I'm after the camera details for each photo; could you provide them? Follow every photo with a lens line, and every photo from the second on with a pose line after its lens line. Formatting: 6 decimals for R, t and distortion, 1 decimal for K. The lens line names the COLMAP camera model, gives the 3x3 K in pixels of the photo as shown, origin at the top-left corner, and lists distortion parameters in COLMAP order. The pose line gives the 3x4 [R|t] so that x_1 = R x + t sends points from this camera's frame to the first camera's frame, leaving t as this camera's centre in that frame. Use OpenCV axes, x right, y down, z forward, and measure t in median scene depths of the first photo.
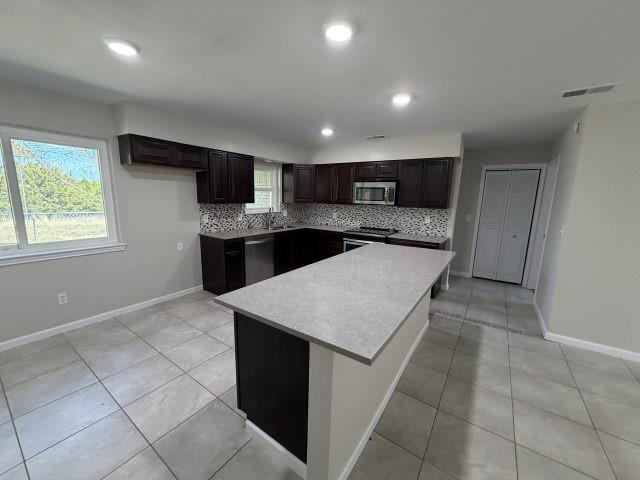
lens RADIAL K [[255.2, 0, 320.0], [0, 255.2, 240.0], [0, 0, 1]] dist [-0.000026, 0.000026]
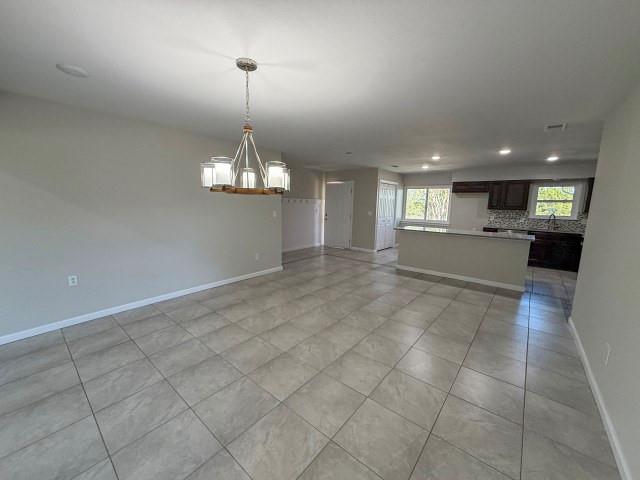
lens RADIAL K [[255.2, 0, 320.0], [0, 255.2, 240.0], [0, 0, 1]] dist [-0.000026, 0.000026]
pose [[-0.091590, 0.110243, -0.989676, 1.960551], [-0.194557, 0.972718, 0.126359, 0.103260], [0.976606, 0.204122, -0.067643, -0.066179]]
